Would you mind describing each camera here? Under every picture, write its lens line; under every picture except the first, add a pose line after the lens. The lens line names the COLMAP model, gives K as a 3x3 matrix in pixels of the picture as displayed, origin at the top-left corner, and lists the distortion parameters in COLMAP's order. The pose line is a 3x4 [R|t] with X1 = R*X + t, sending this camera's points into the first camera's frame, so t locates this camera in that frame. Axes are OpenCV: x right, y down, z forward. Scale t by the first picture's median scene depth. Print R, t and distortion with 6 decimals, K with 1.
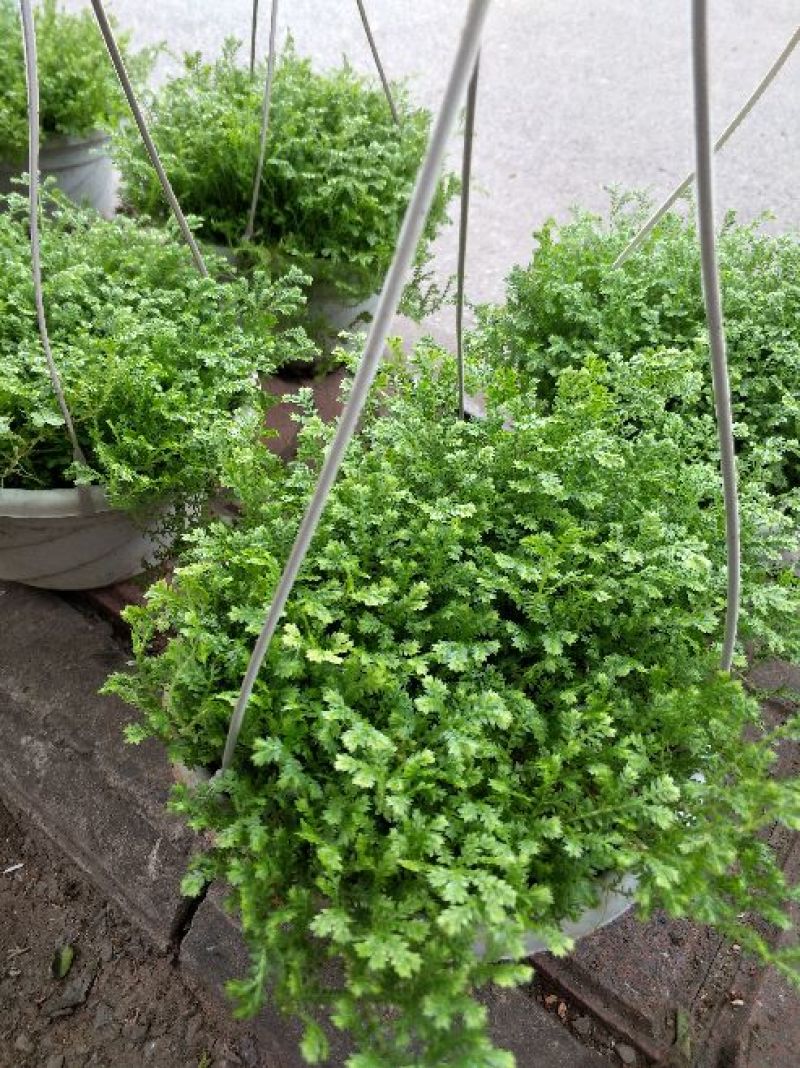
lens RADIAL K [[800.7, 0, 400.0], [0, 800.7, 534.0], [0, 0, 1]] dist [0.000254, -0.000263]
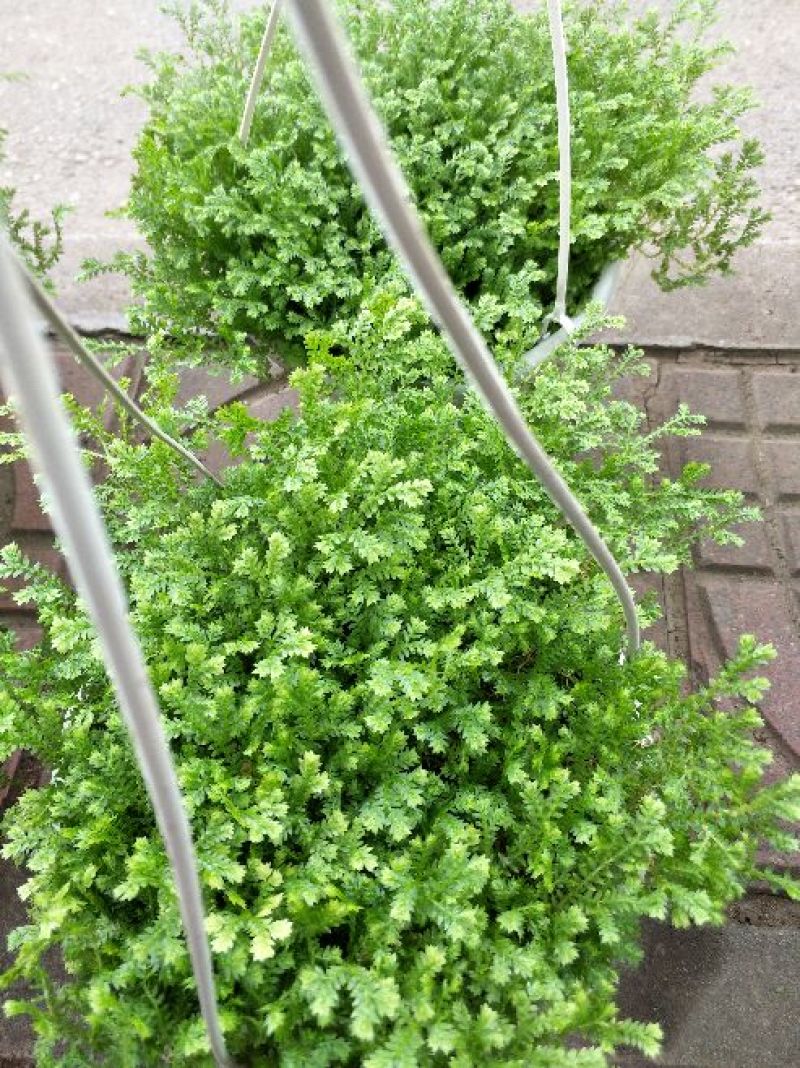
lens RADIAL K [[800.7, 0, 400.0], [0, 800.7, 534.0], [0, 0, 1]] dist [0.000254, -0.000263]
pose [[0.826501, -0.534847, 0.175599, 0.087730], [0.462599, 0.823048, 0.329537, -0.374379], [-0.320778, -0.191131, 0.927669, 0.255839]]
